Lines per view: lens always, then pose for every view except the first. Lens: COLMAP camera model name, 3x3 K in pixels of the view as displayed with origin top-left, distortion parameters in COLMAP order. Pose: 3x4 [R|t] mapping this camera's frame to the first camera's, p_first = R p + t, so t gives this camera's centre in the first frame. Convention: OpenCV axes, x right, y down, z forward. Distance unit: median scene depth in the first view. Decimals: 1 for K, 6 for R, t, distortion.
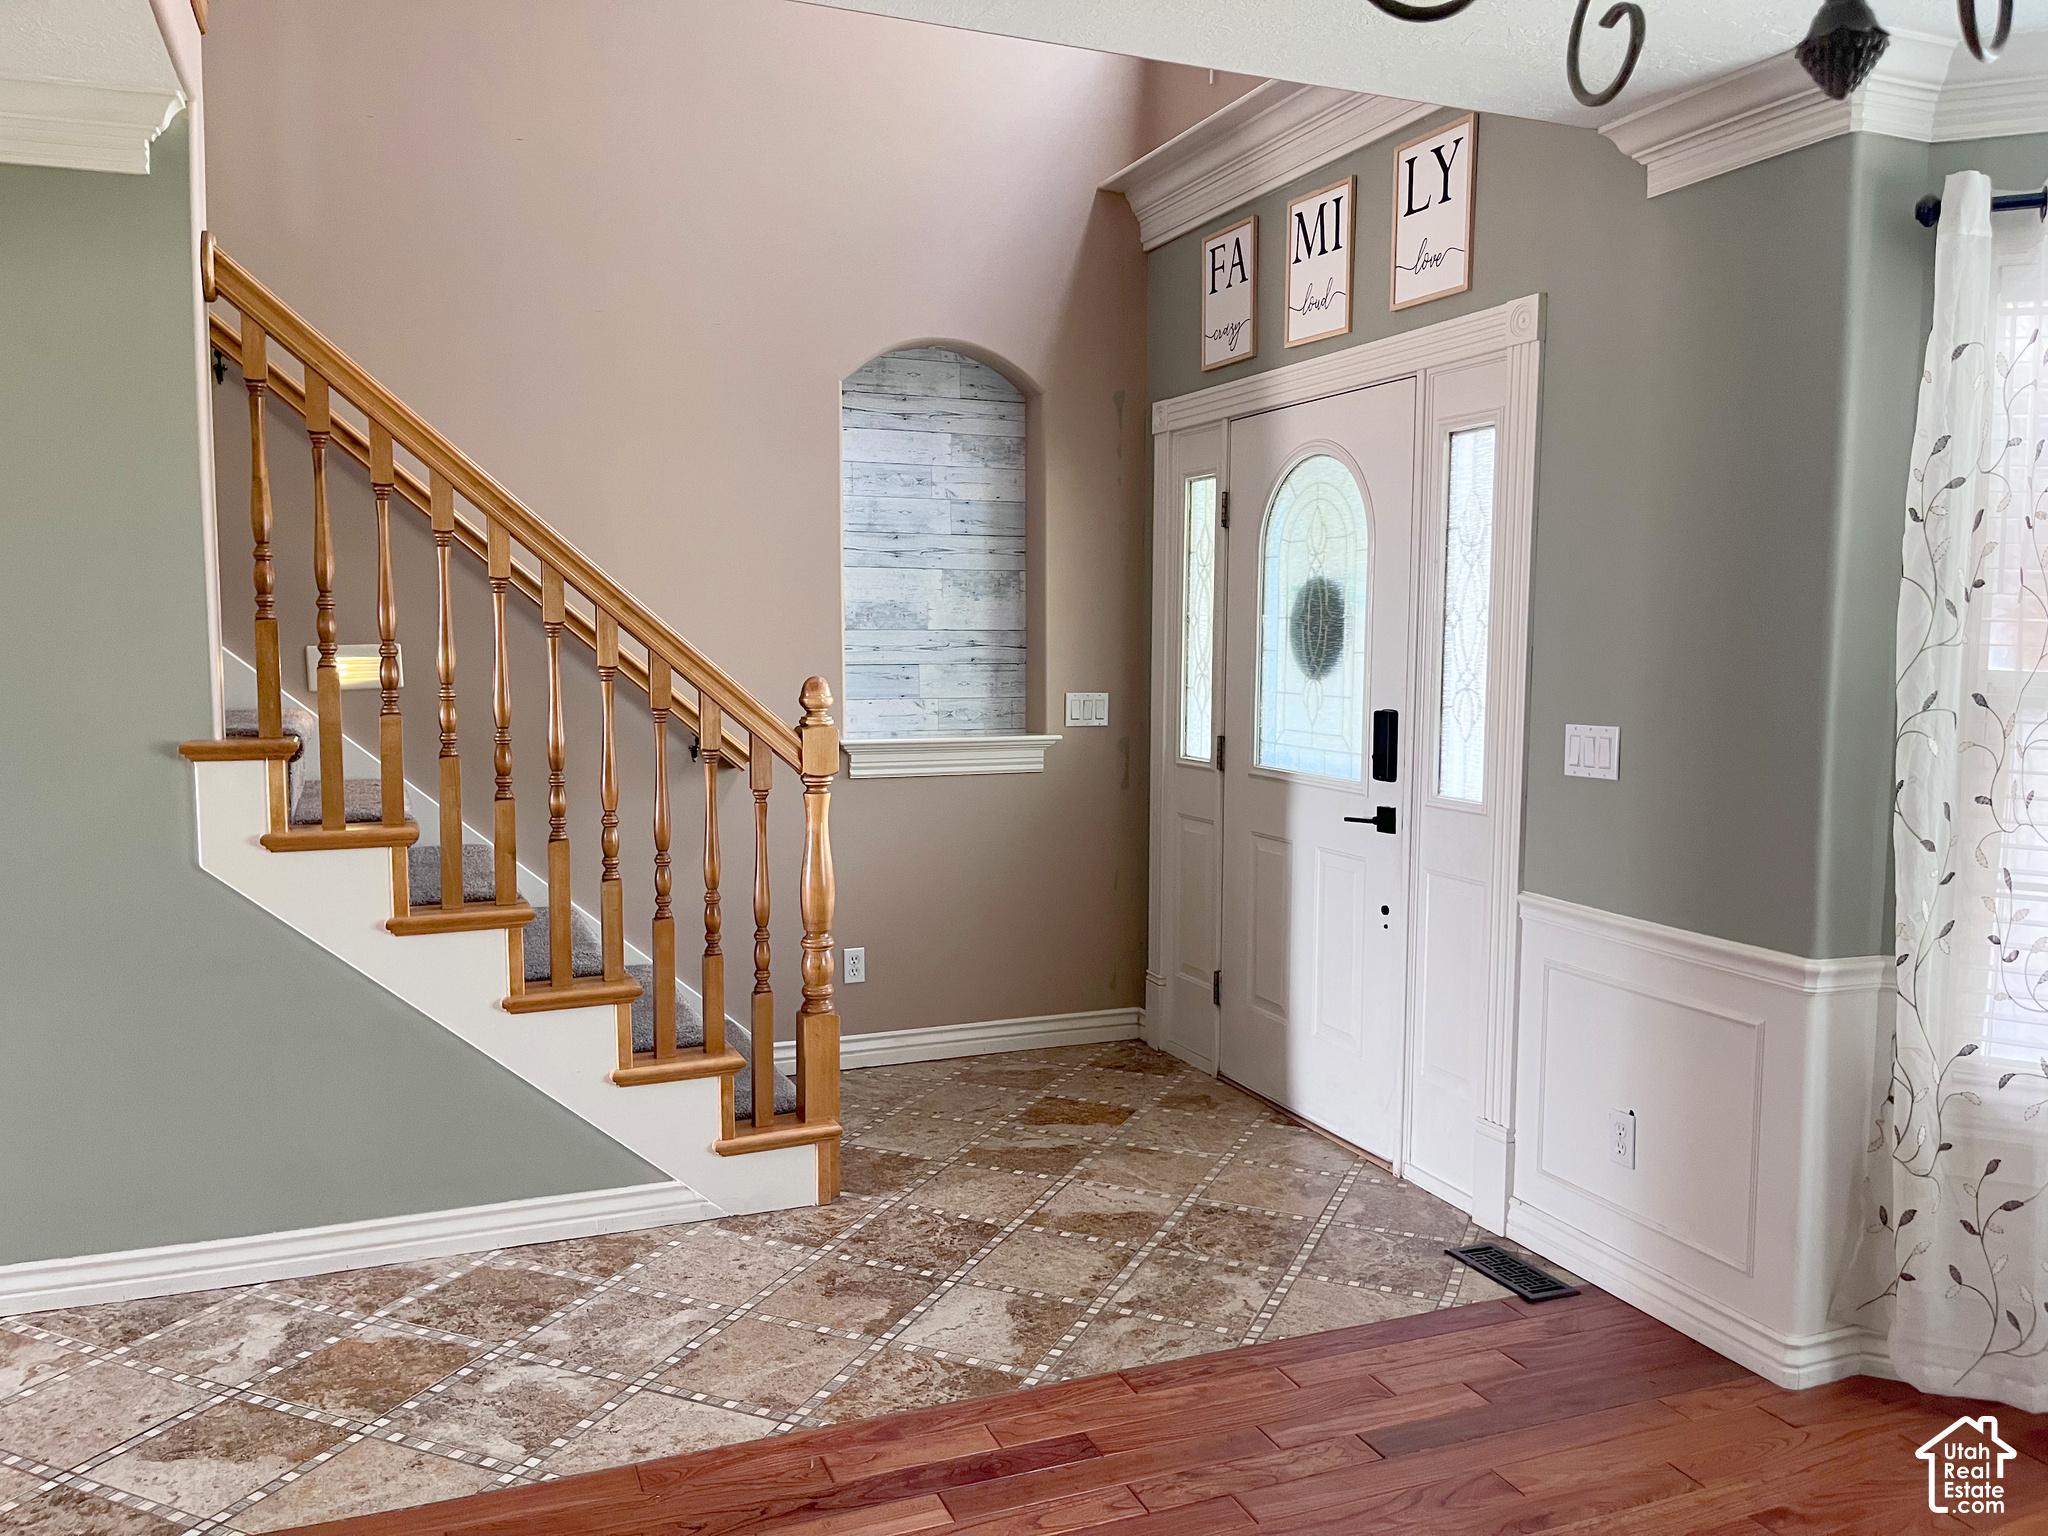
lens RADIAL K [[1557.4, 0, 1022.7], [0, 1557.4, 791.0], [0, 0, 1]] dist [0.083441, -0.116874]
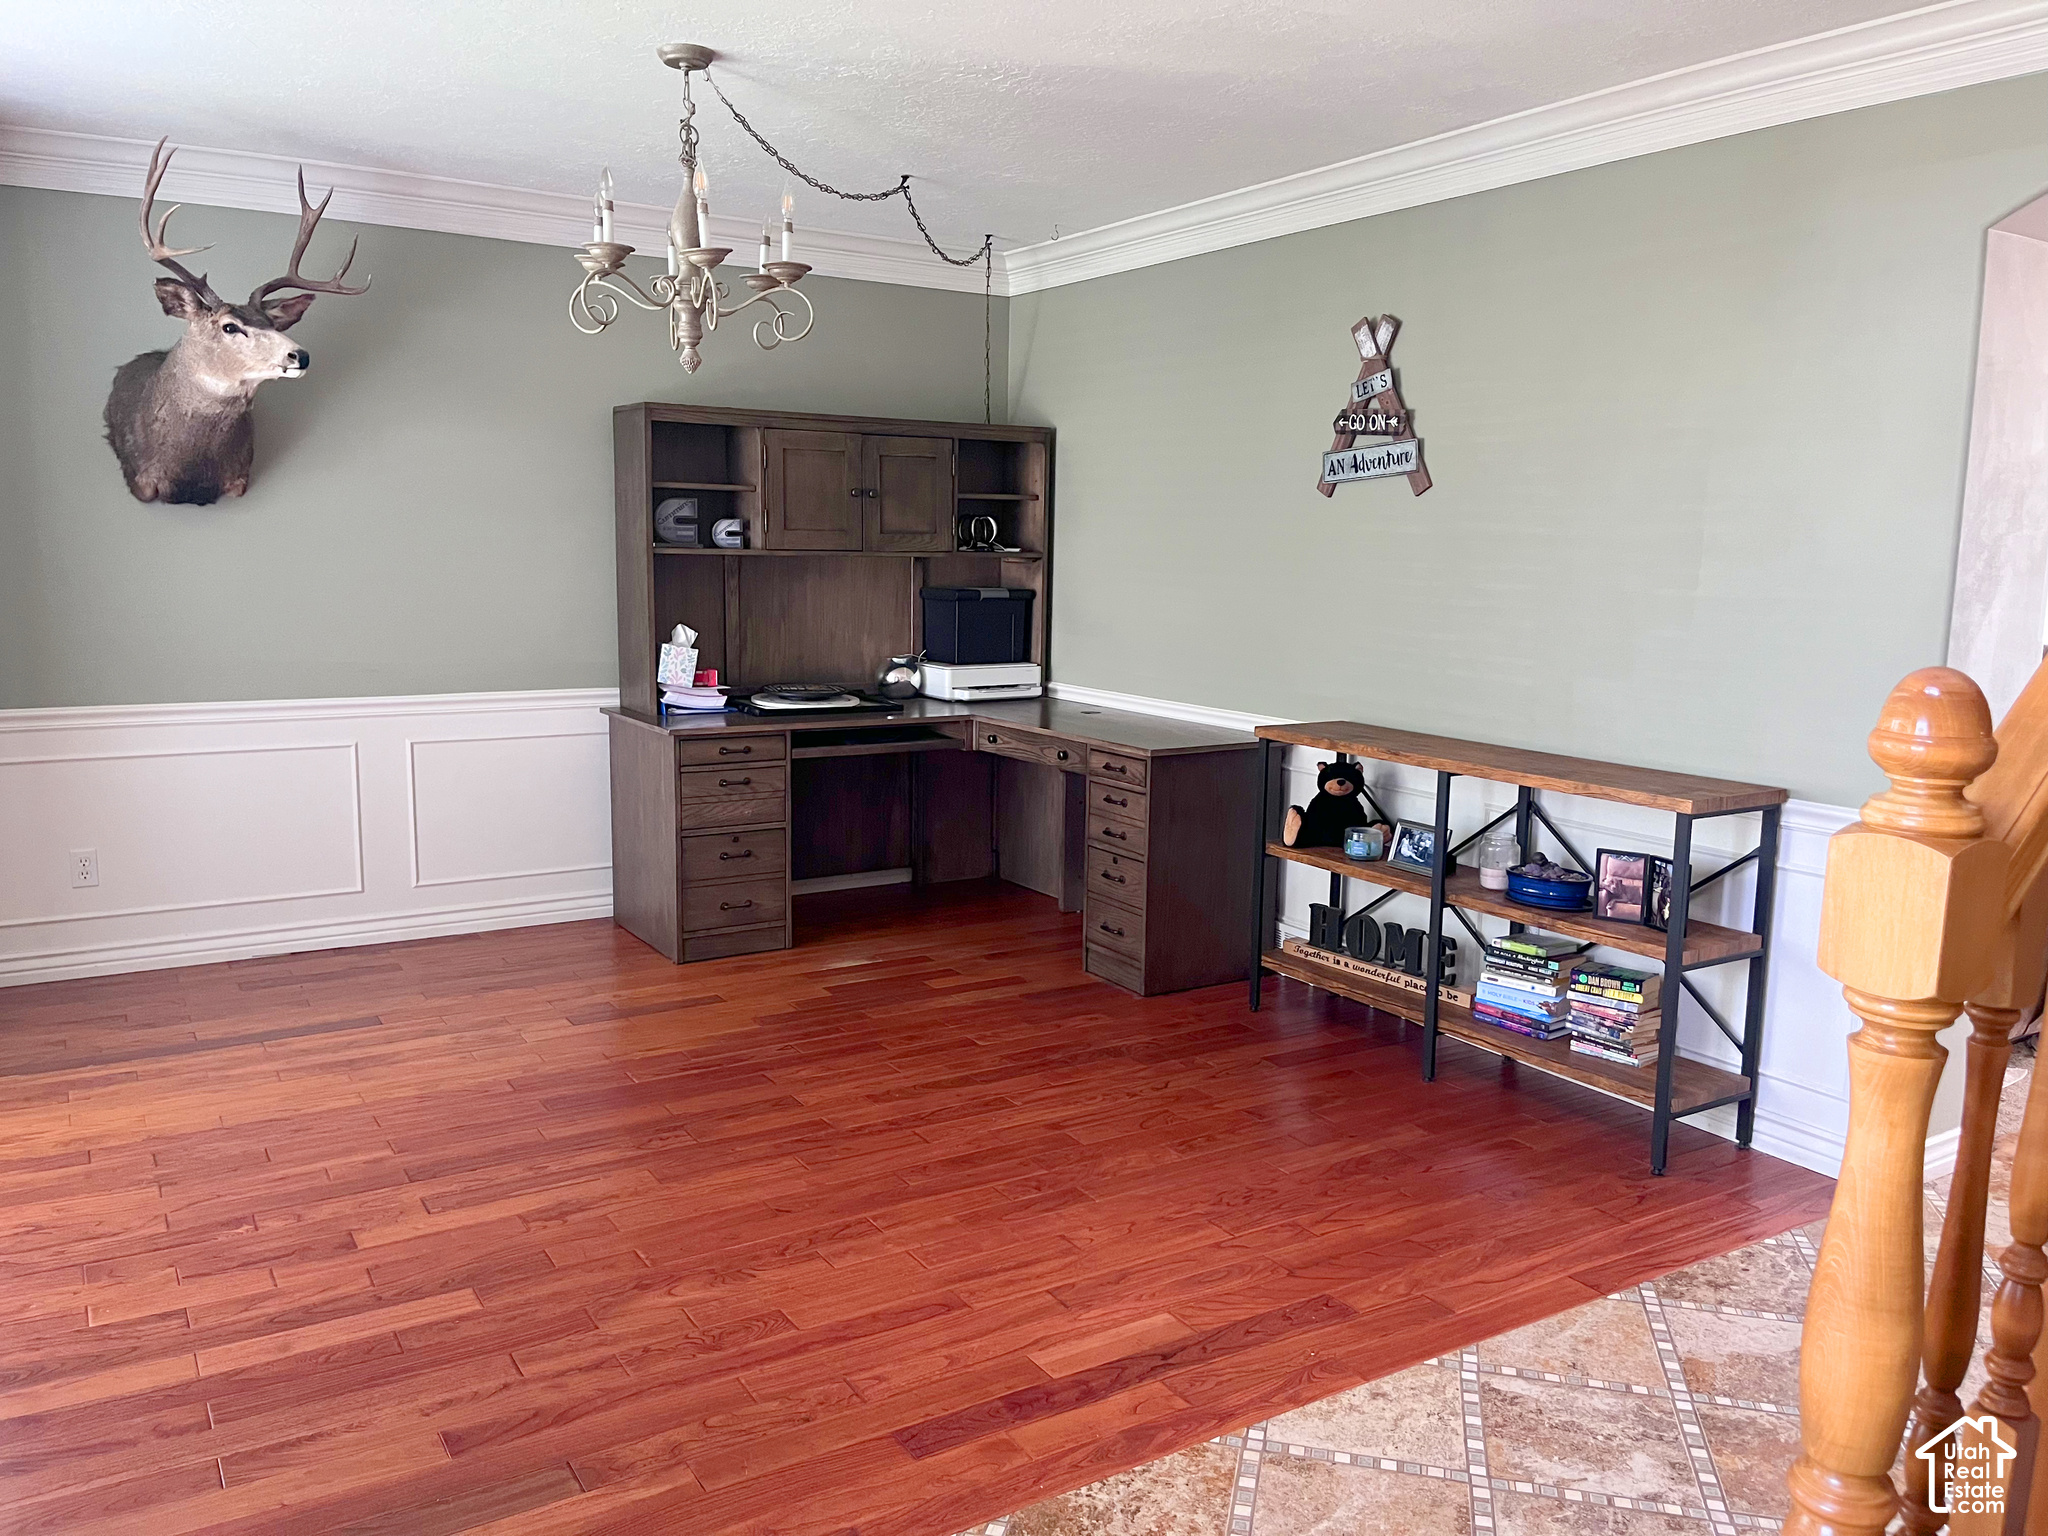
lens RADIAL K [[1558.6, 0, 1021.8], [0, 1558.6, 773.6], [0, 0, 1]] dist [0.060892, -0.086294]
pose [[-0.985295, 0.000075, -0.170865, 0.095894], [-0.043936, 0.966264, 0.253780, -0.126628], [0.165119, 0.257555, -0.952051, 1.297795]]
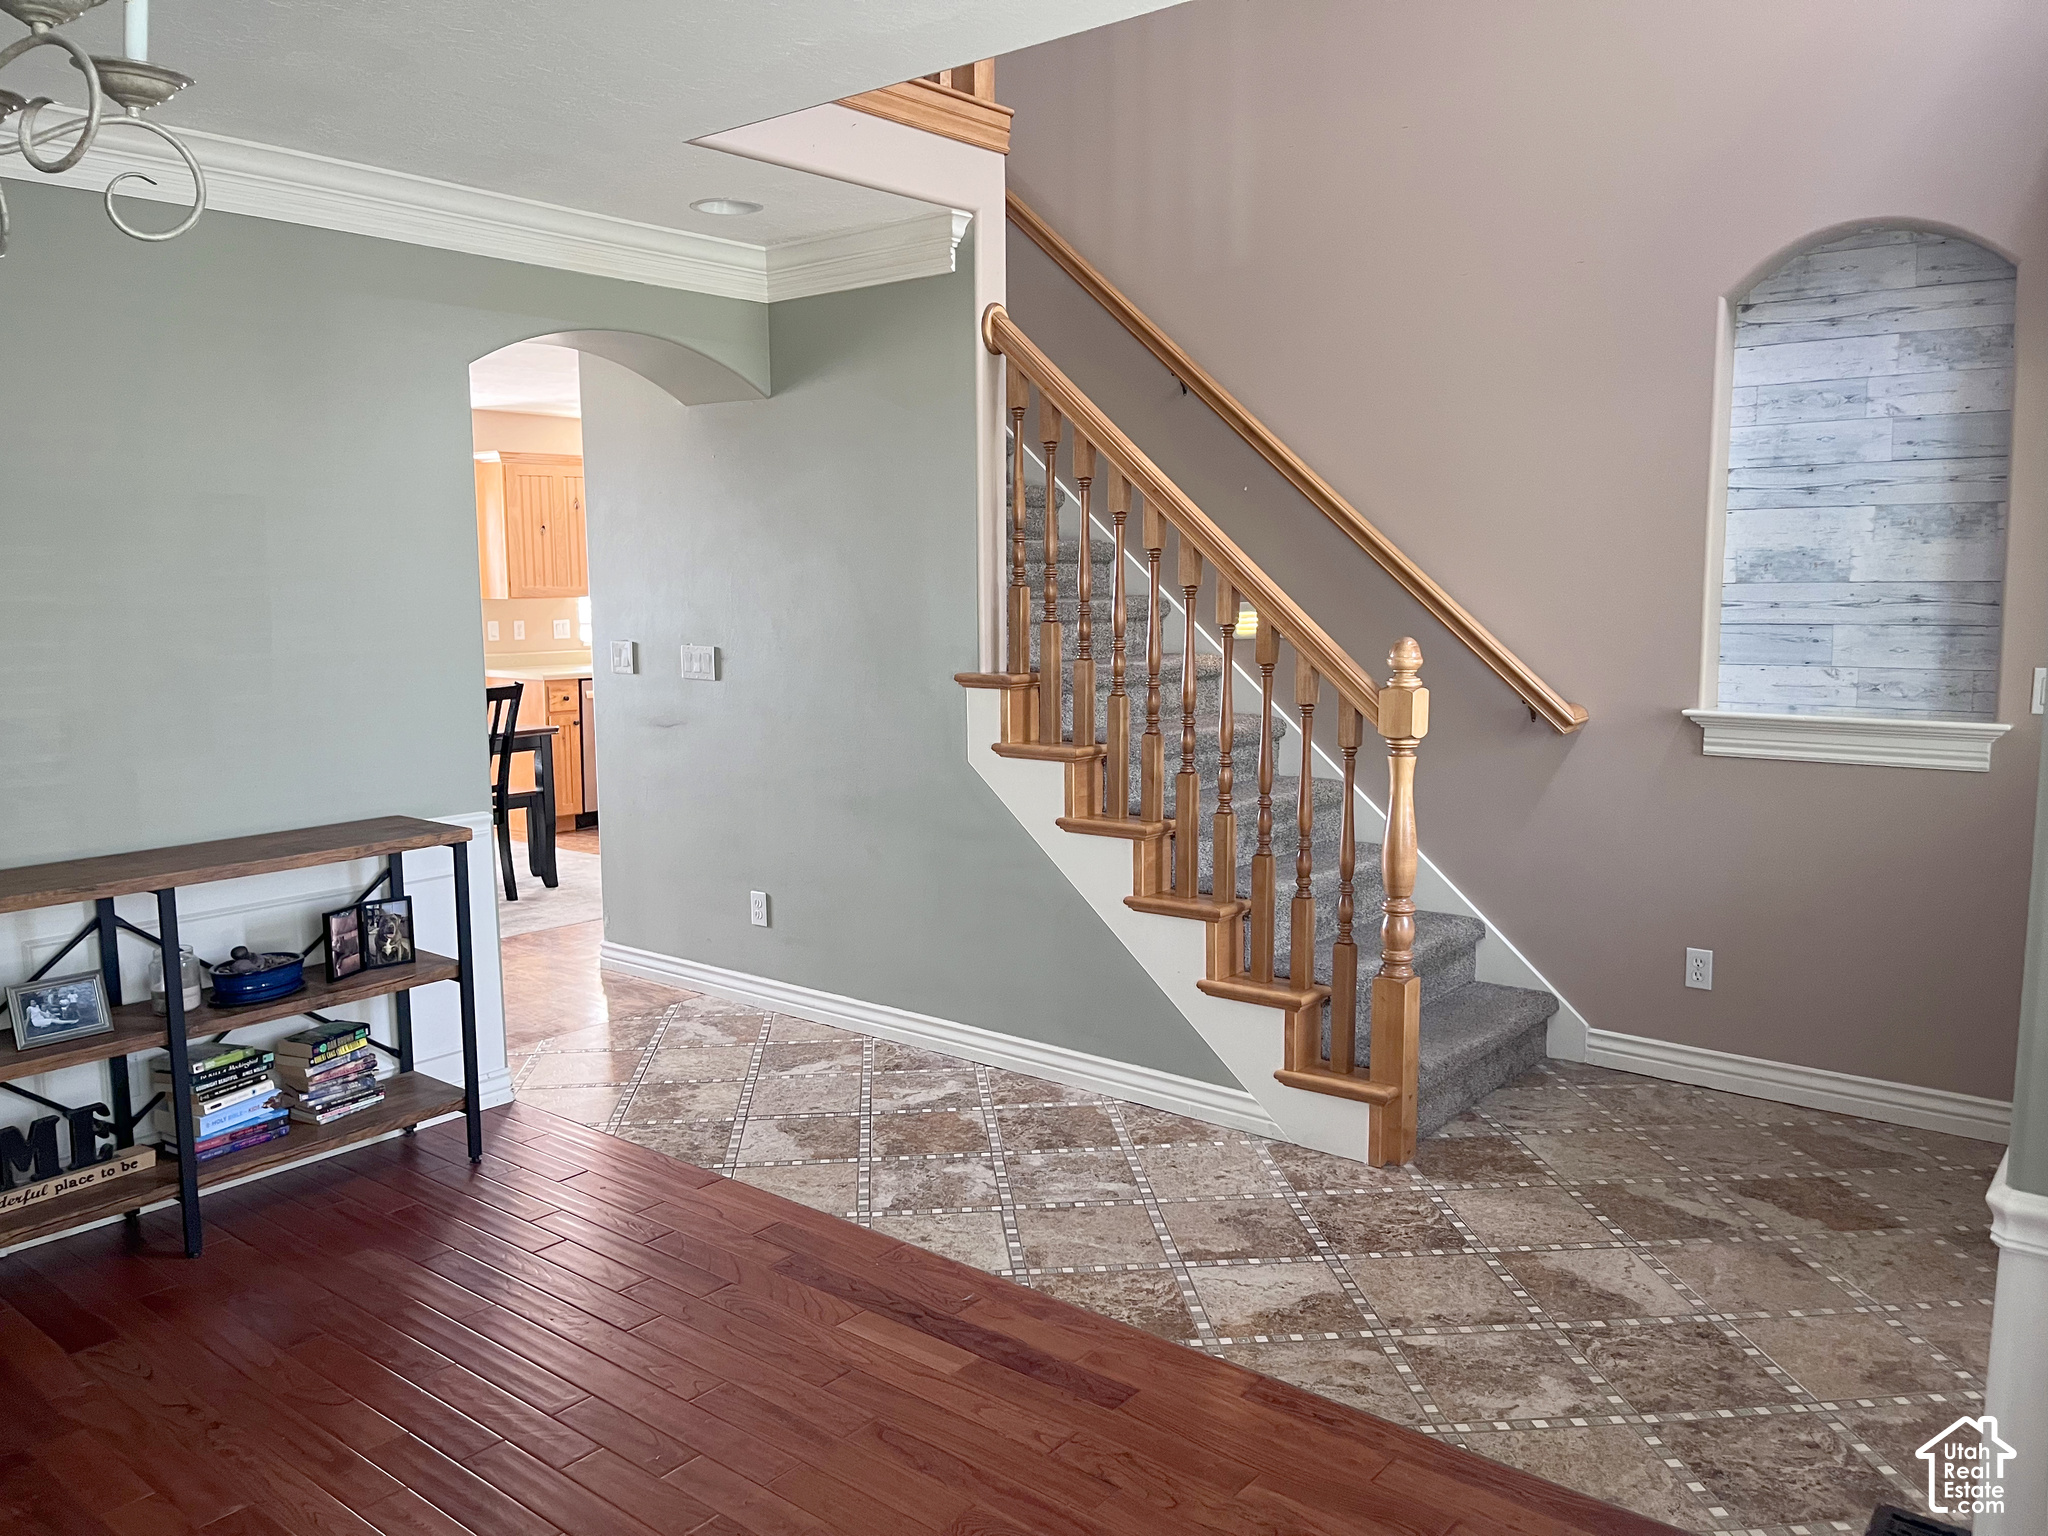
lens RADIAL K [[1558.6, 0, 1021.8], [0, 1558.6, 773.6], [0, 0, 1]] dist [0.060892, -0.086294]
pose [[0.478022, 0.102288, -0.872372, 0.634367], [-0.081418, 0.994080, 0.071945, -0.039513], [0.874566, 0.036635, 0.483520, 0.324717]]
